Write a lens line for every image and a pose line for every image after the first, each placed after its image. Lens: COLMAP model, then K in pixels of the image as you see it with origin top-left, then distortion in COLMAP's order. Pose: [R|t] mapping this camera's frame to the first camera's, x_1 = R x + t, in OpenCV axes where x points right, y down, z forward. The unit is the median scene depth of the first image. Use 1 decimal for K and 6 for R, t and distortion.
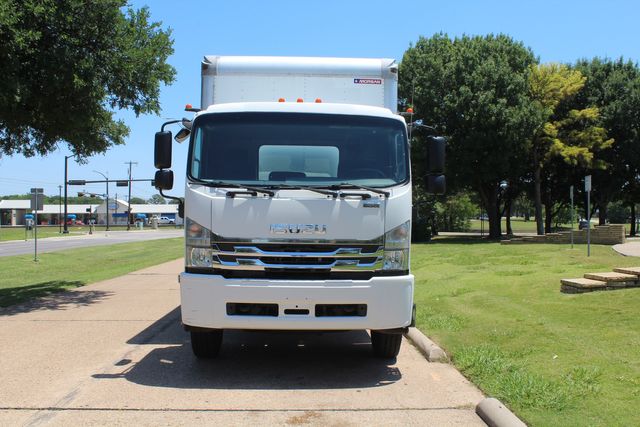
lens RADIAL K [[596.0, 0, 320.0], [0, 596.0, 213.5], [0, 0, 1]] dist [-0.170160, 0.177683]
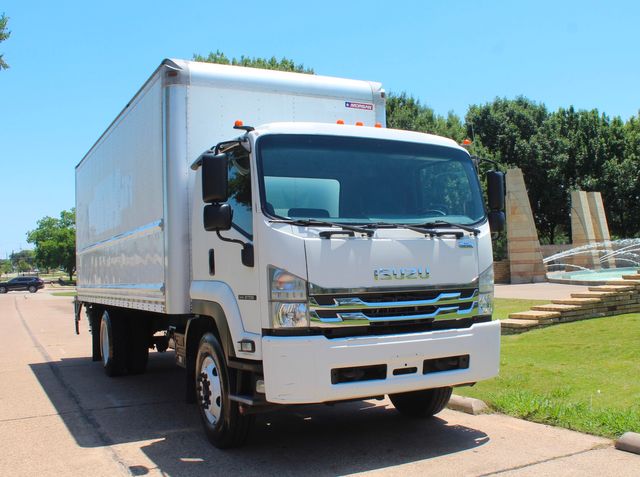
lens RADIAL K [[693.7, 0, 354.4], [0, 693.7, 240.6], [0, 0, 1]] dist [-0.123269, 0.001148]
pose [[0.891875, -0.017412, 0.451947, -0.540531], [0.031979, 0.999185, -0.024613, 0.000186], [-0.451151, 0.036405, 0.891705, 0.137898]]
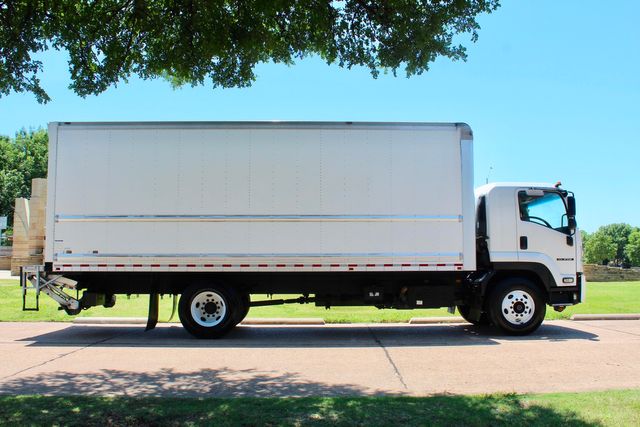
lens RADIAL K [[529.6, 0, 317.7], [0, 529.6, 226.0], [0, 0, 1]] dist [-0.158392, 0.137374]
pose [[0.025259, 0.074623, 0.996892, -1.910885], [-0.018810, 0.997069, -0.074159, 0.081339], [-0.999504, -0.016878, 0.026589, 1.815105]]
